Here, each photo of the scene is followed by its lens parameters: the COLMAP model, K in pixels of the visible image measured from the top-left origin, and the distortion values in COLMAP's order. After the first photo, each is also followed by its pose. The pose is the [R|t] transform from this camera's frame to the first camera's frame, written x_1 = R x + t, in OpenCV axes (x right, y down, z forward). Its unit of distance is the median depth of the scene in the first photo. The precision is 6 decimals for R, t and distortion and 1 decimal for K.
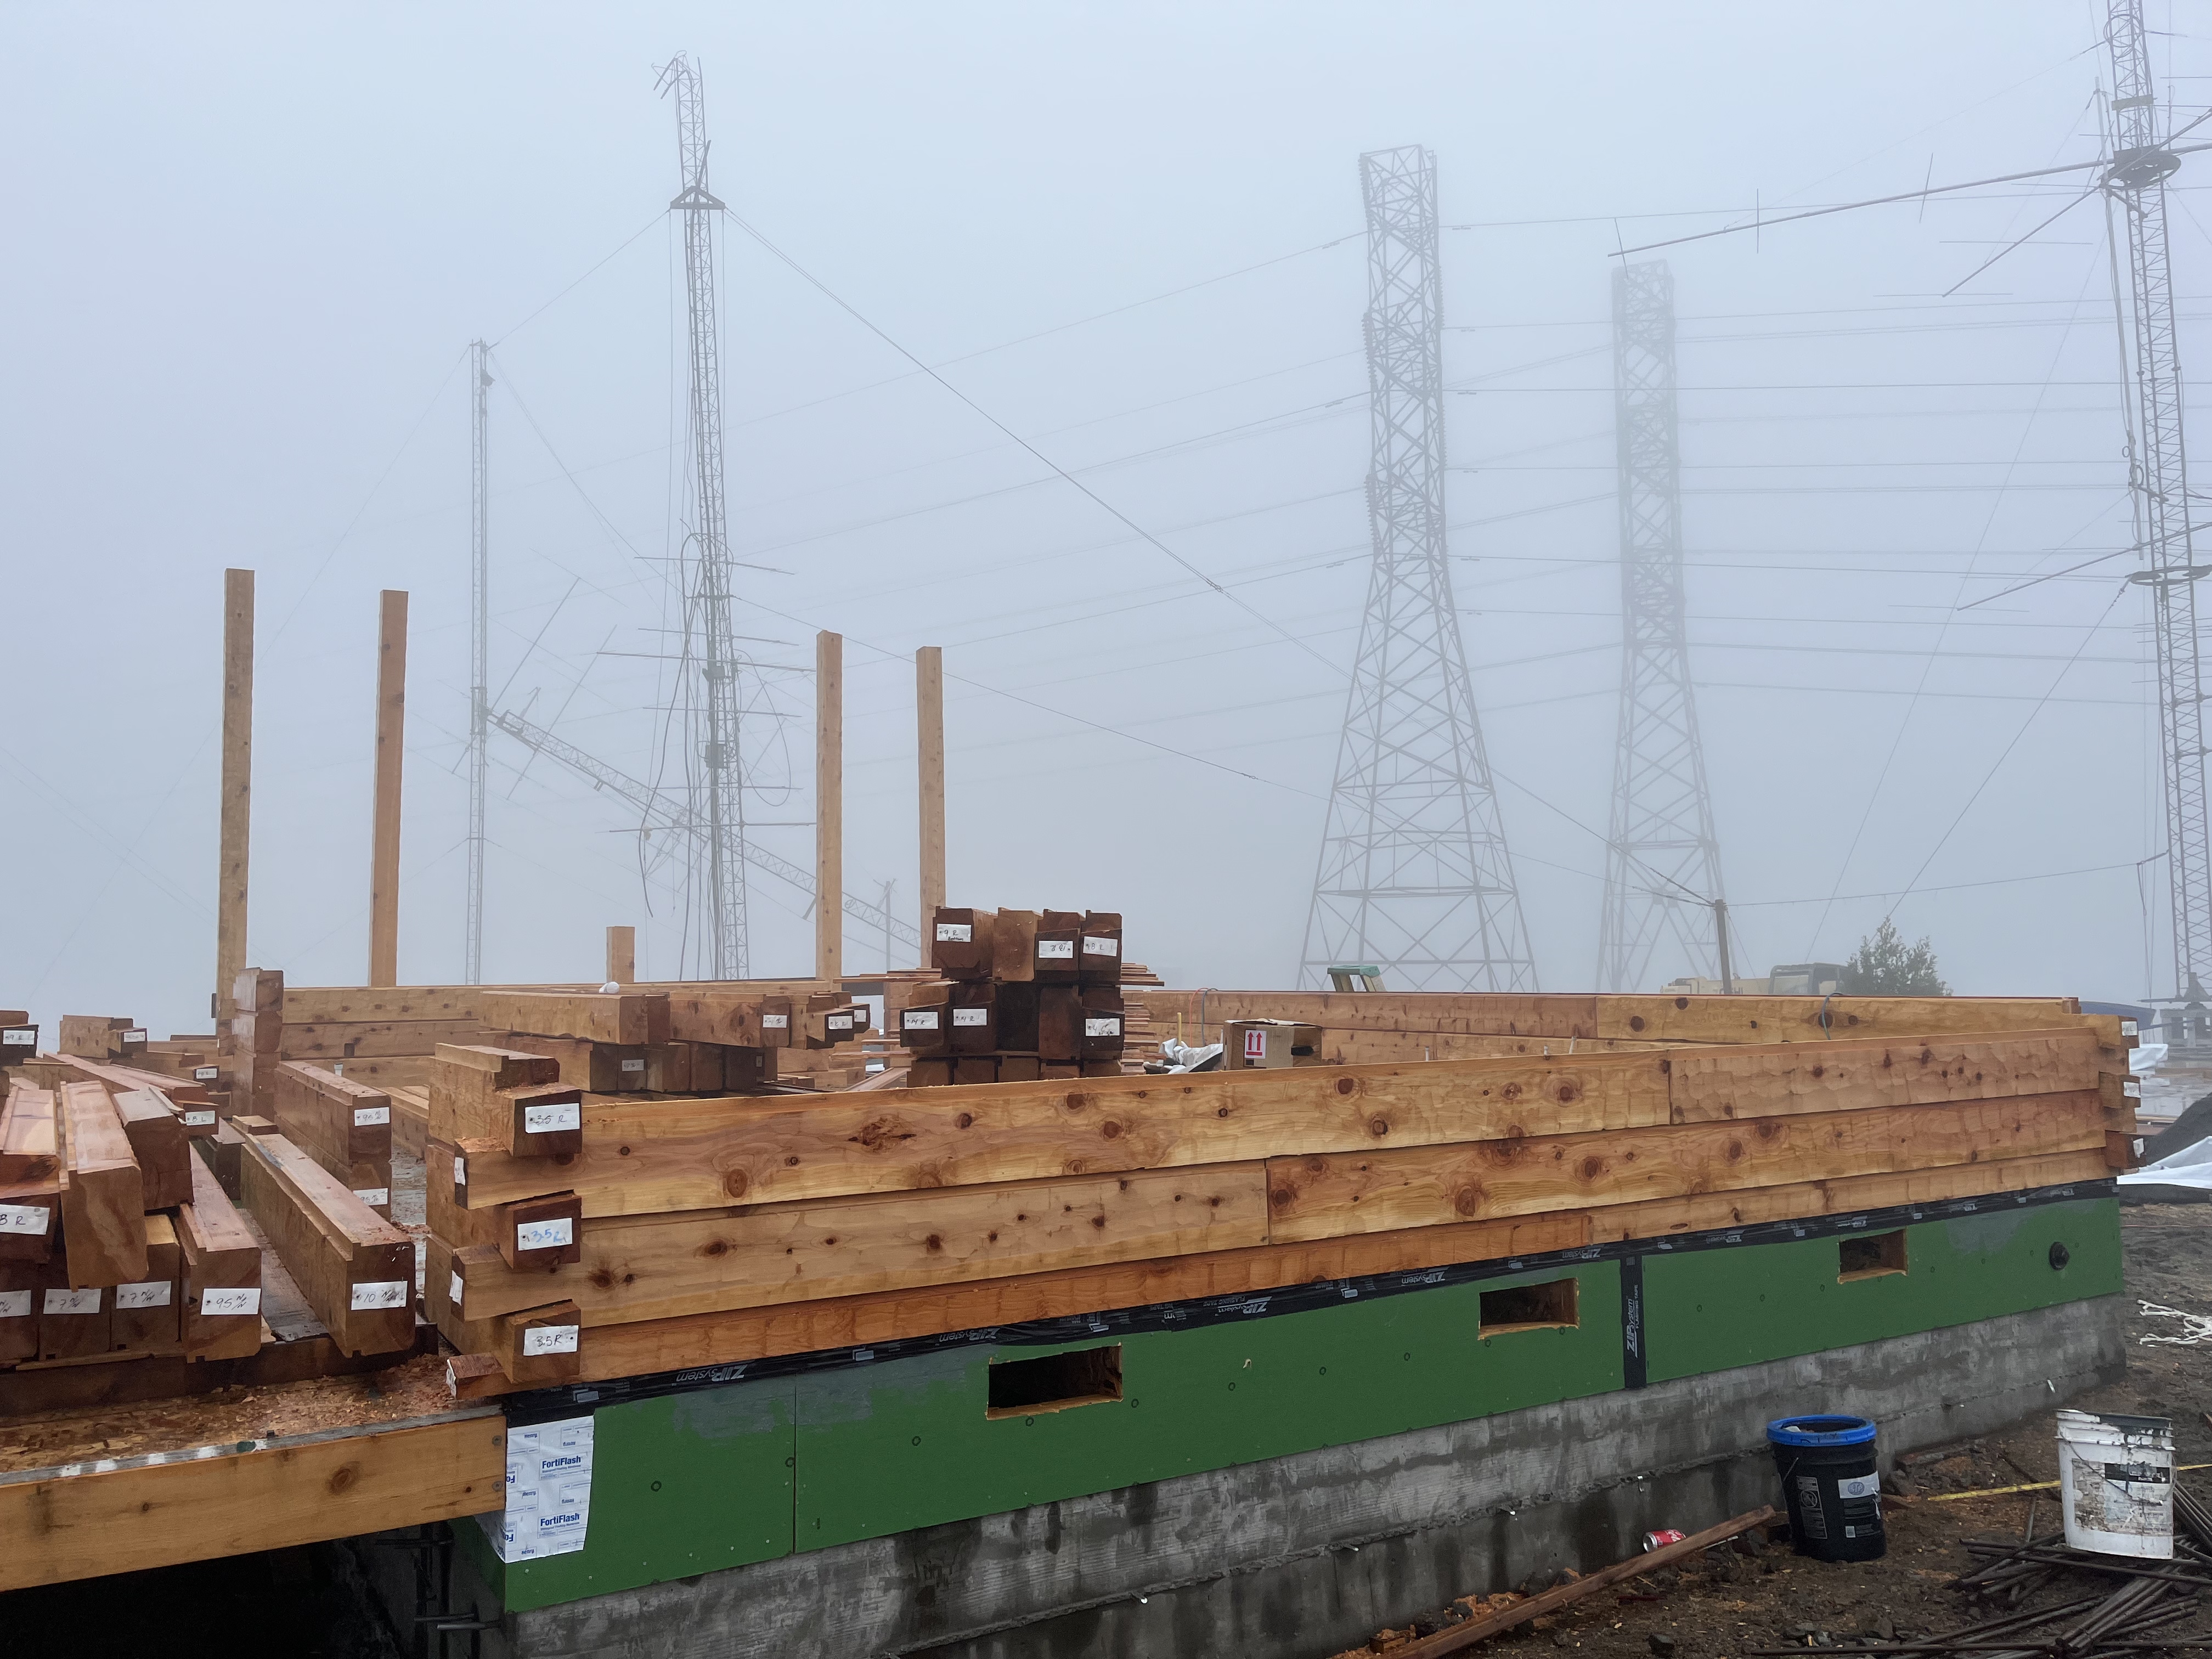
lens RADIAL K [[1665.0, 0, 1099.4], [0, 1665.0, 839.3], [0, 0, 1]] dist [0.070273, -0.076277]
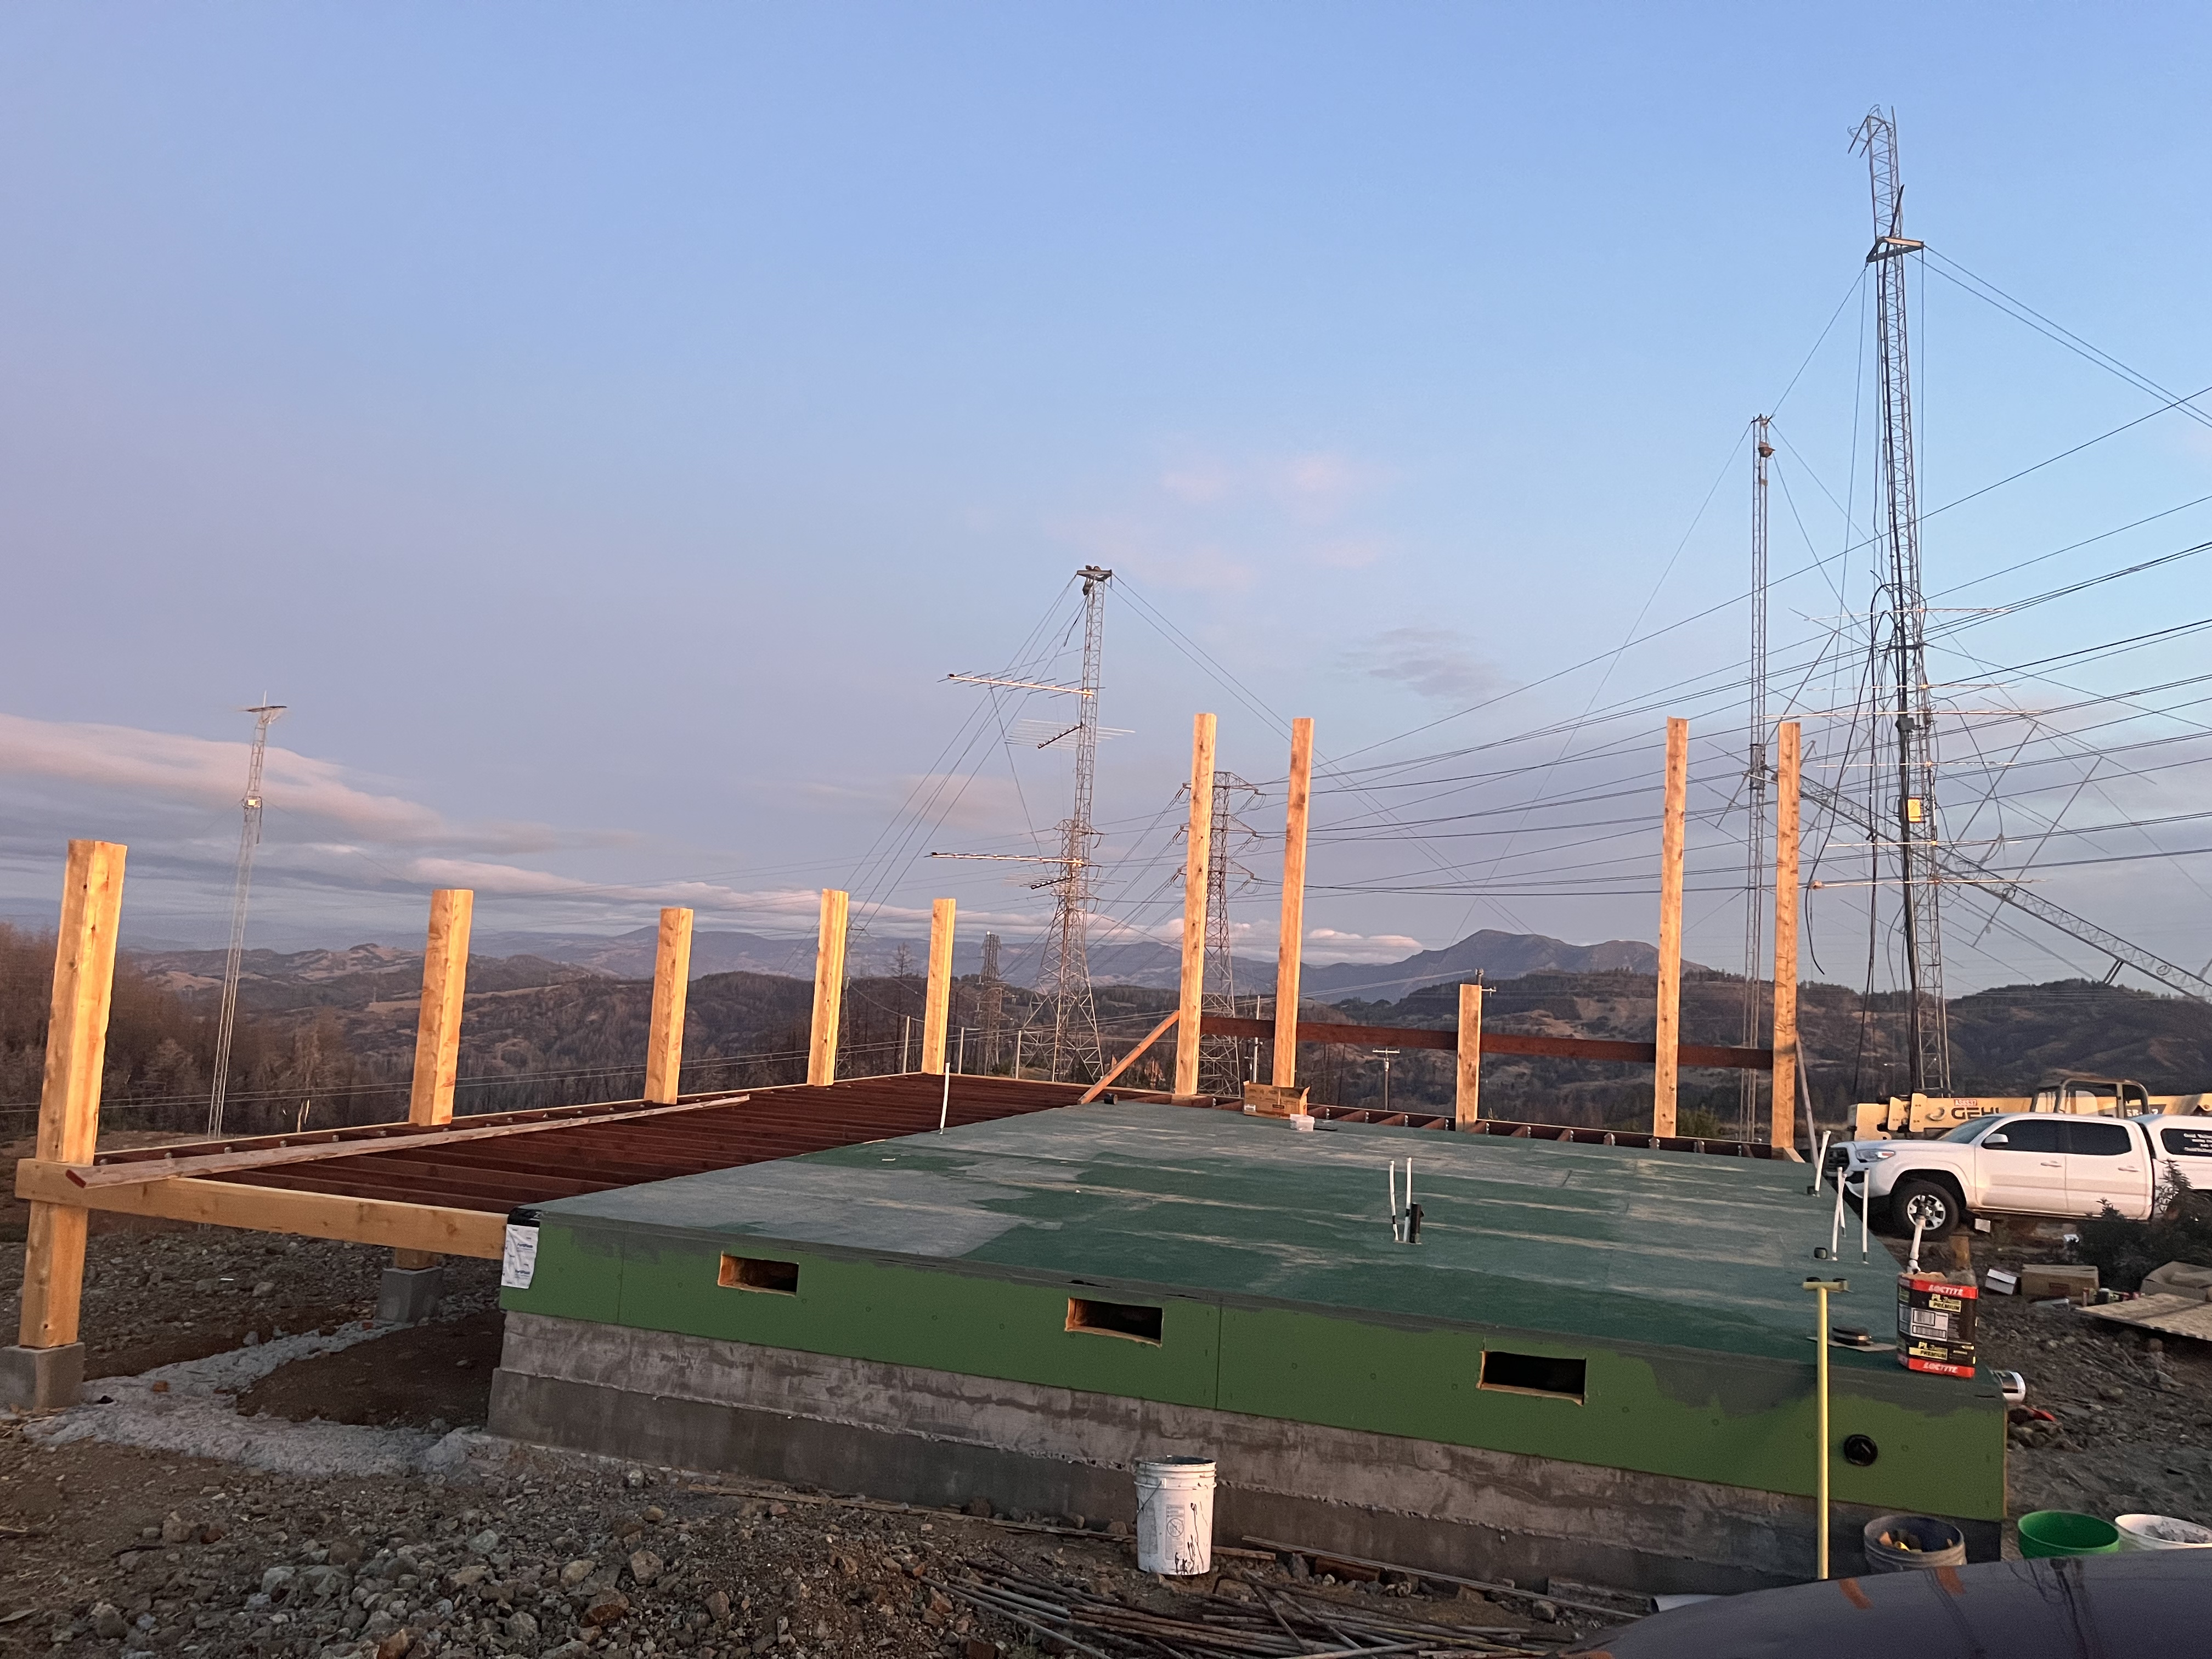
lens RADIAL K [[1685.7, 0, 1104.9], [0, 1685.7, 792.5], [0, 0, 1]] dist [0.034873, -0.002053]
pose [[0.642918, -0.031426, -0.765290, 1.252164], [-0.005251, 0.998954, -0.045432, -0.078318], [0.765917, 0.033228, 0.642081, 0.106509]]
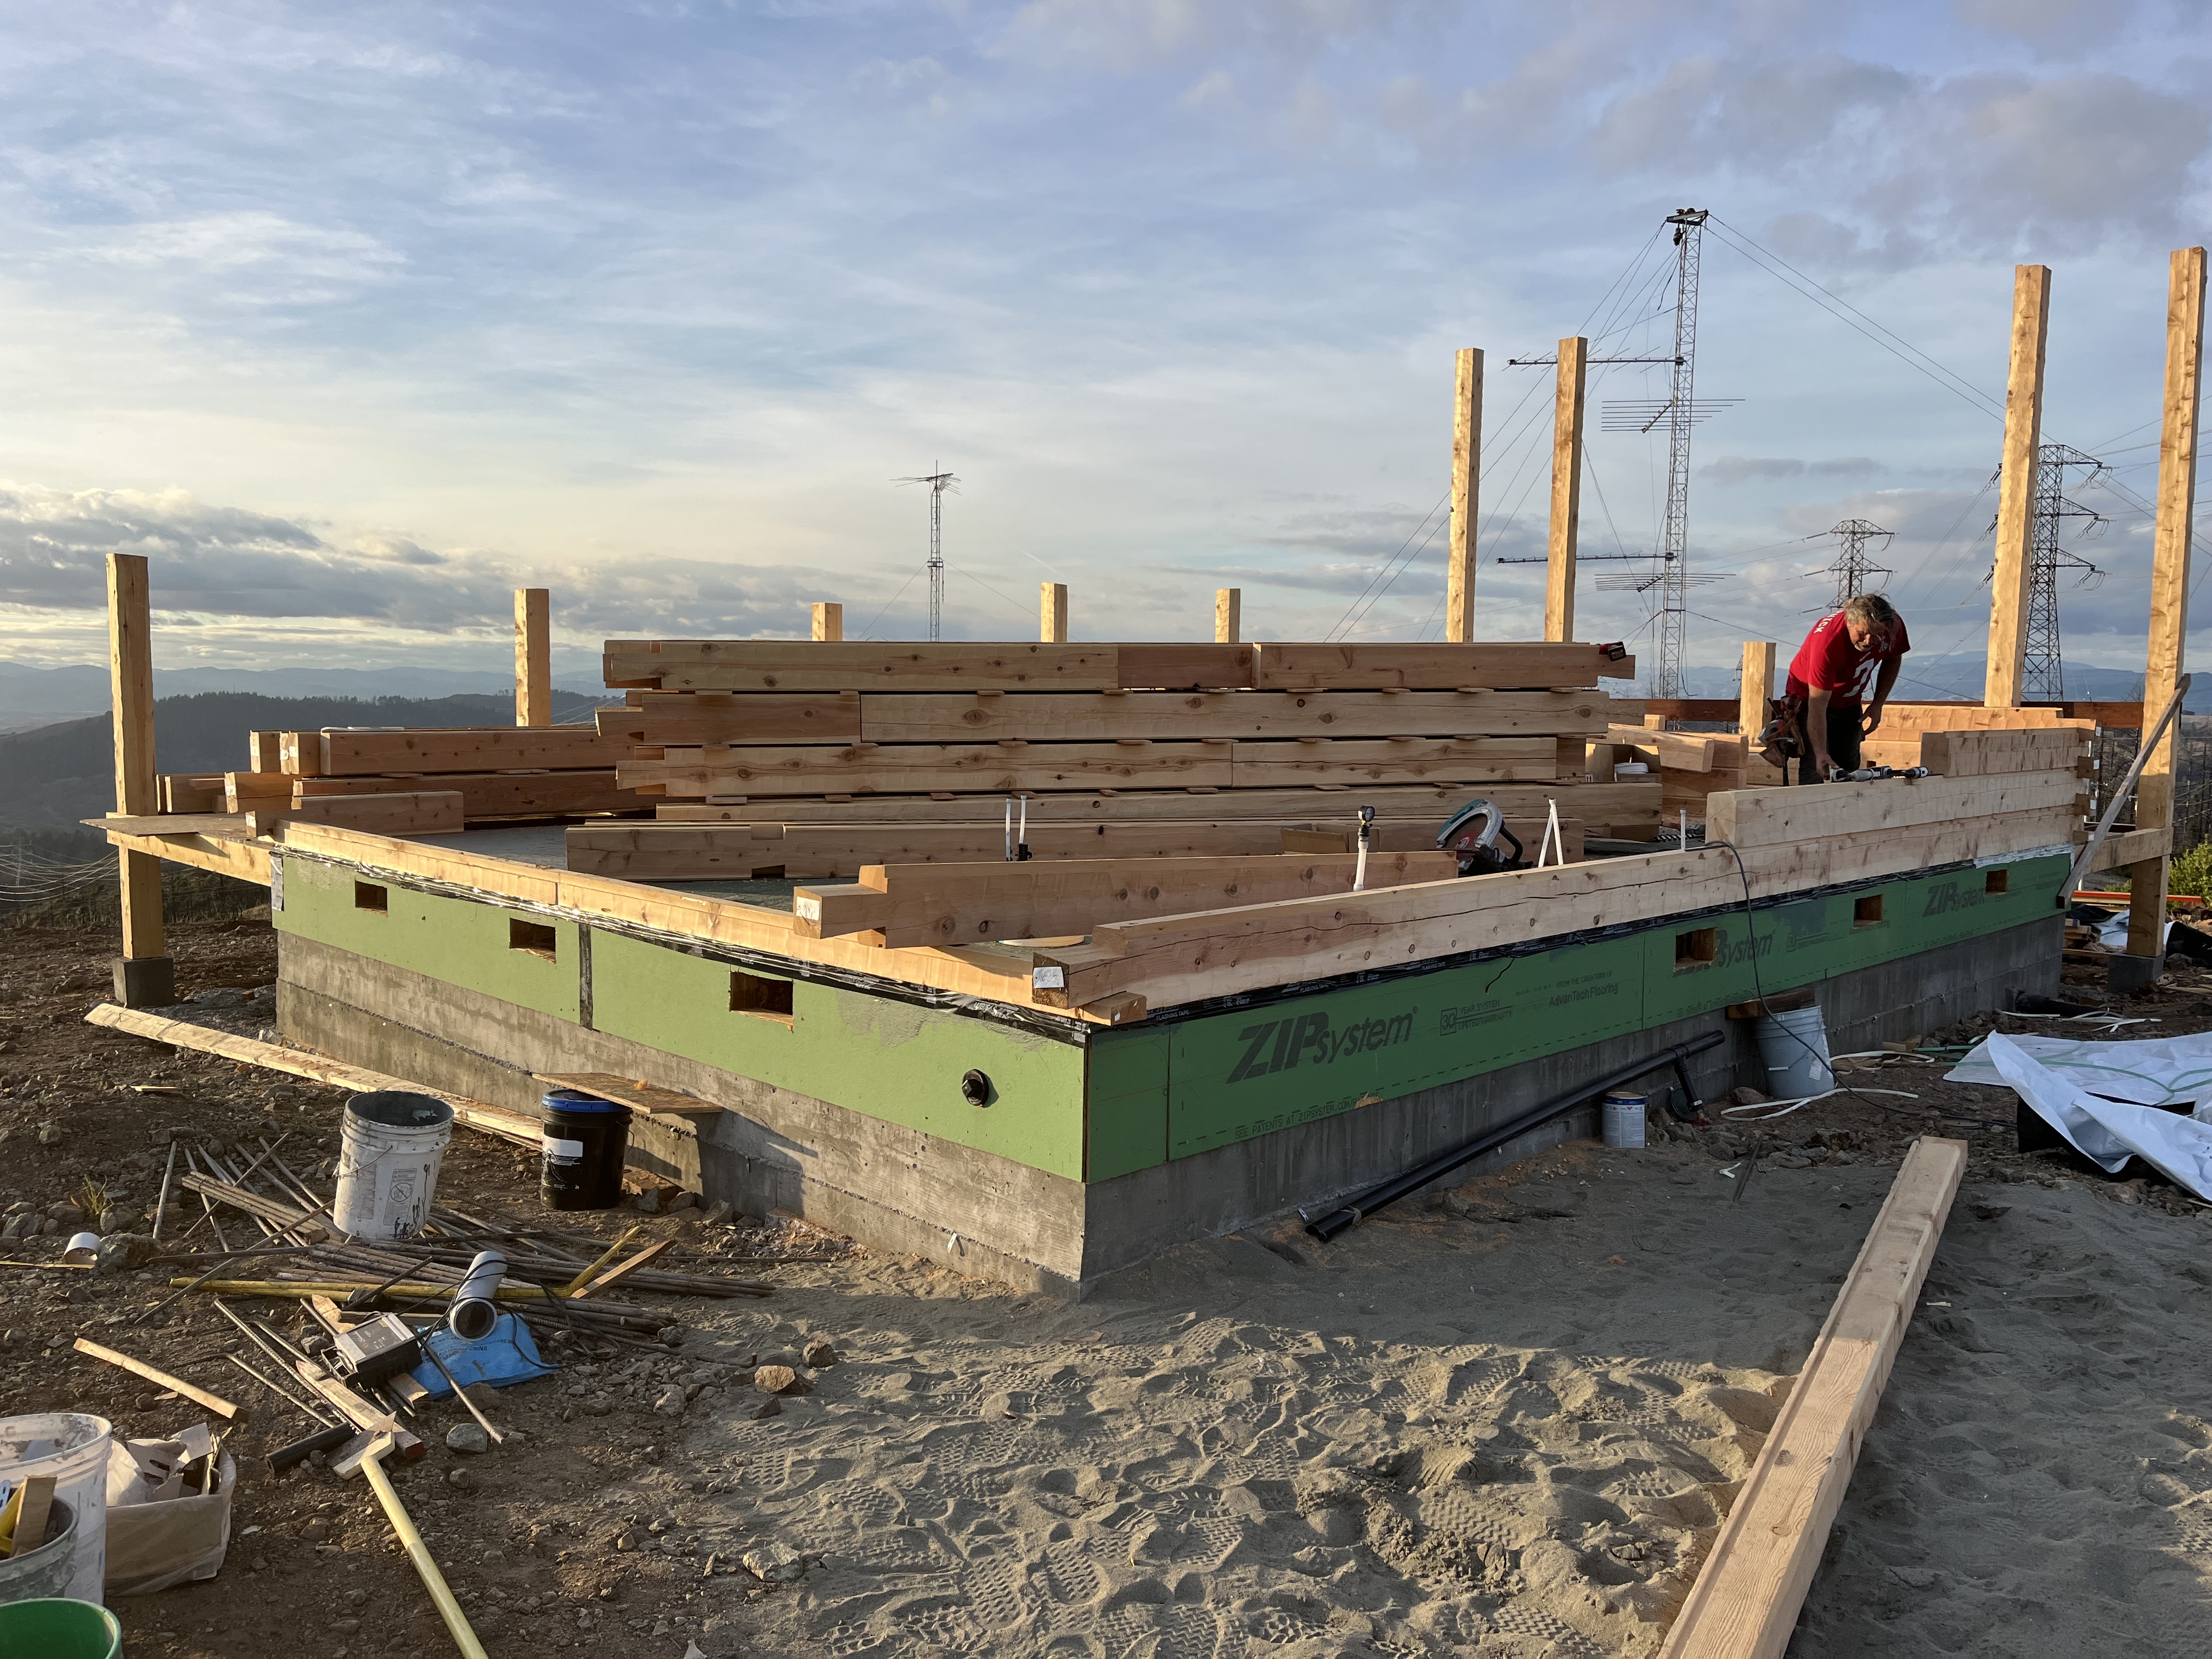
lens RADIAL K [[1665.0, 0, 1099.4], [0, 1665.0, 839.3], [0, 0, 1]] dist [0.070273, -0.076277]
pose [[0.231983, 0.107800, -0.966728, 1.578002], [0.058783, 0.990470, 0.124554, 0.058672], [0.970942, -0.085721, 0.223435, 1.102734]]
